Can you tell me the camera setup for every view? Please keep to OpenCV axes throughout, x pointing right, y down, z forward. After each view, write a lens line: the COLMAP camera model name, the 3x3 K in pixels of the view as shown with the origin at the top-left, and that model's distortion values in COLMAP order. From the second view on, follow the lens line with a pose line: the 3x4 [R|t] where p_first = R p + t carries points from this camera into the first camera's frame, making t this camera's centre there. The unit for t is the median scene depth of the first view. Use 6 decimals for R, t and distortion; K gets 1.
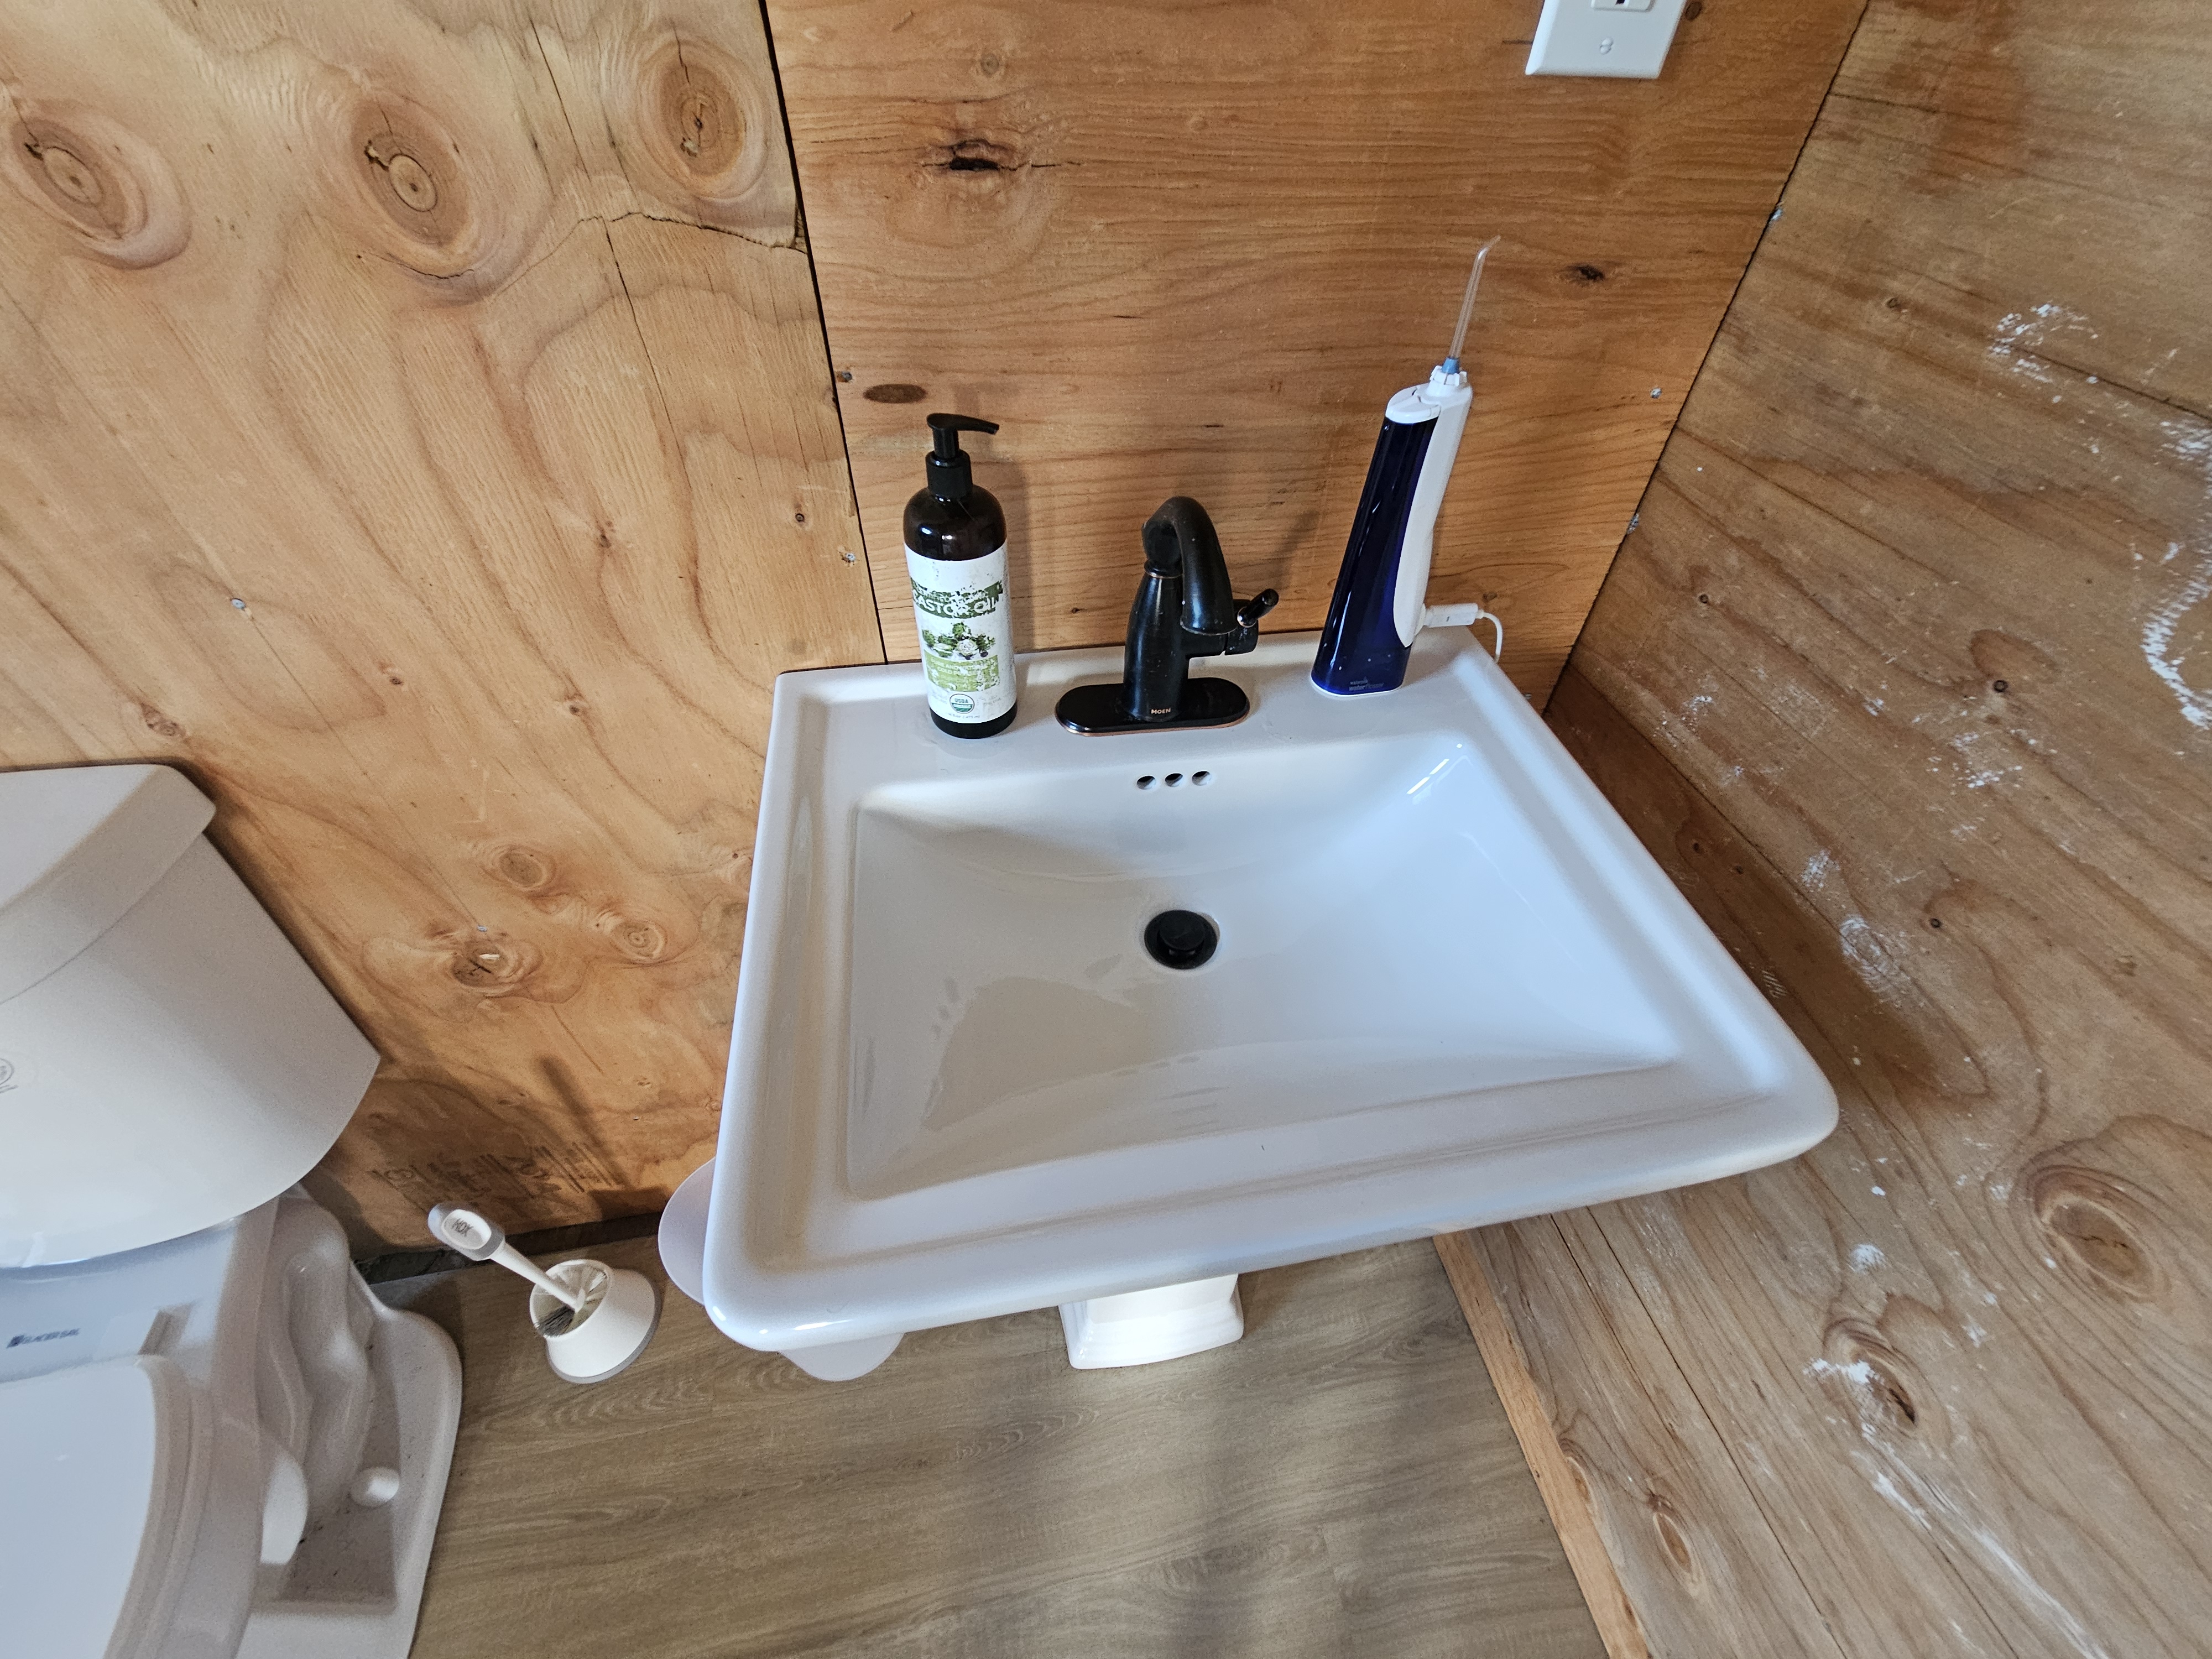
lens RADIAL K [[906.2, 0, 1119.5], [0, 906.2, 825.2], [0, 0, 1]] dist [0.000492, -0.001070]
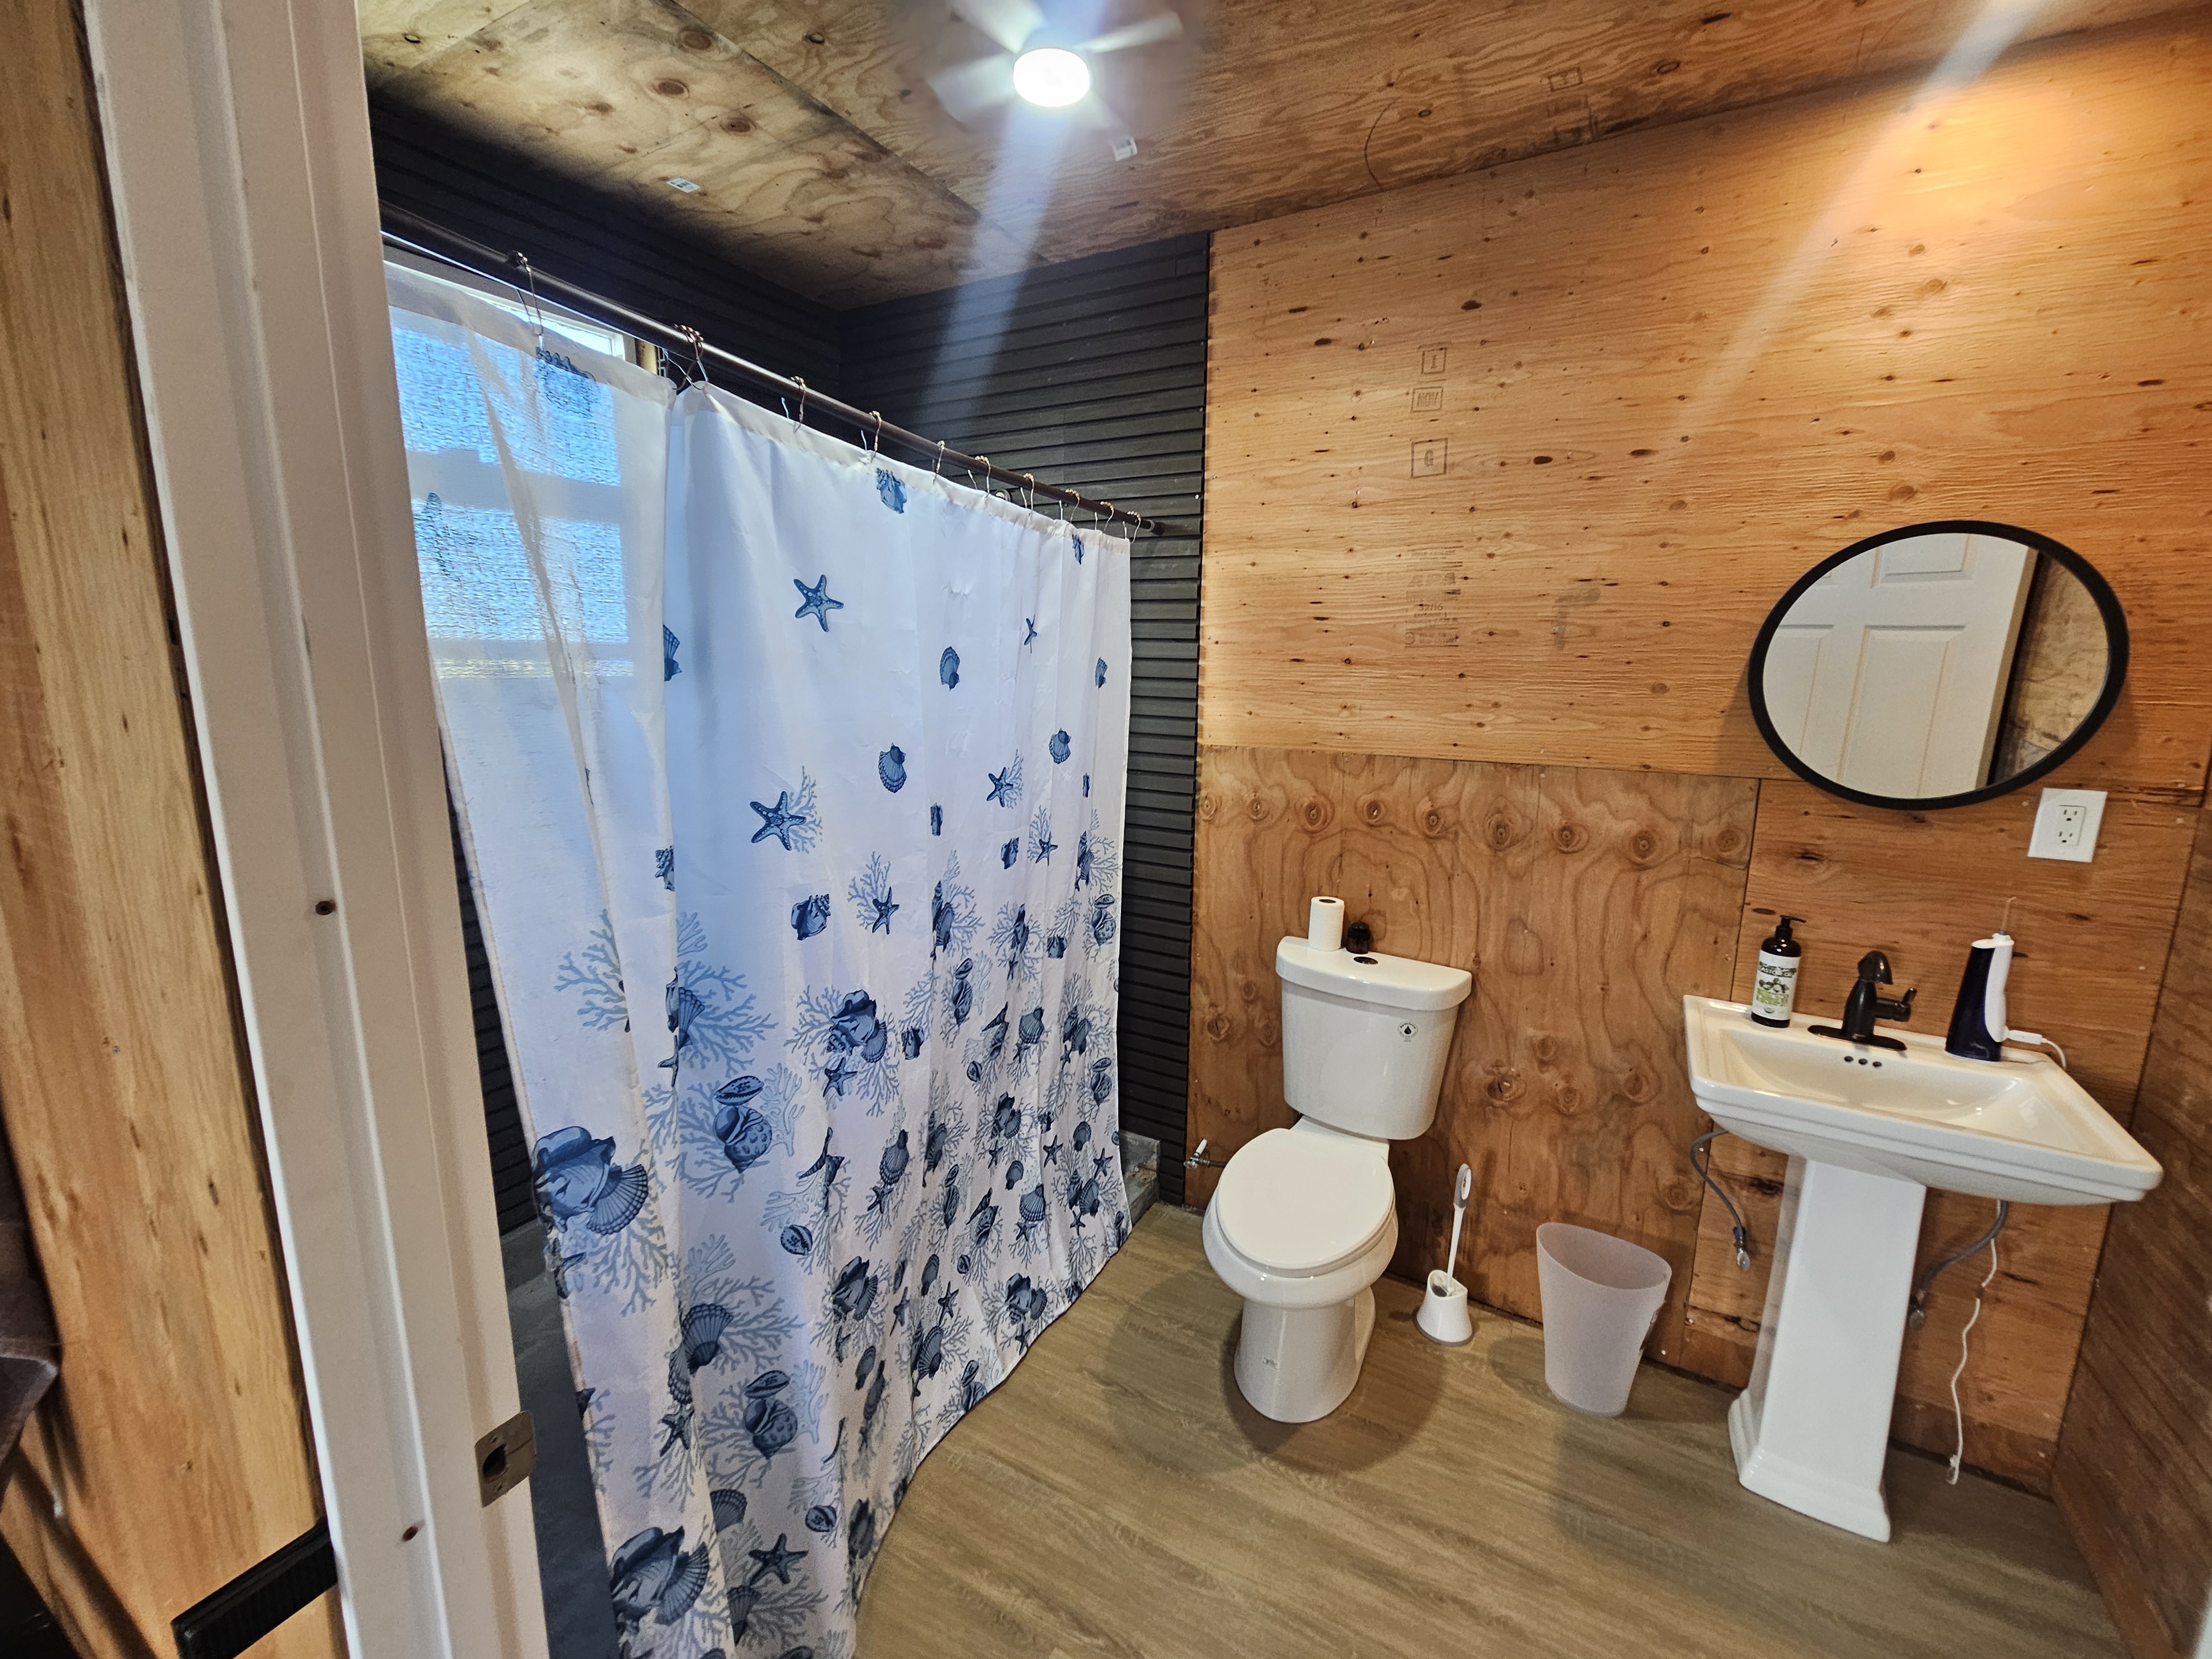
lens RADIAL K [[906.2, 0, 1119.5], [0, 906.2, 825.2], [0, 0, 1]] dist [0.000492, -0.001070]
pose [[0.757460, 0.096034, -0.645779, 0.063861], [-0.464135, 0.774847, -0.429174, 1.656043], [0.459165, 0.624811, 0.631489, -2.178089]]
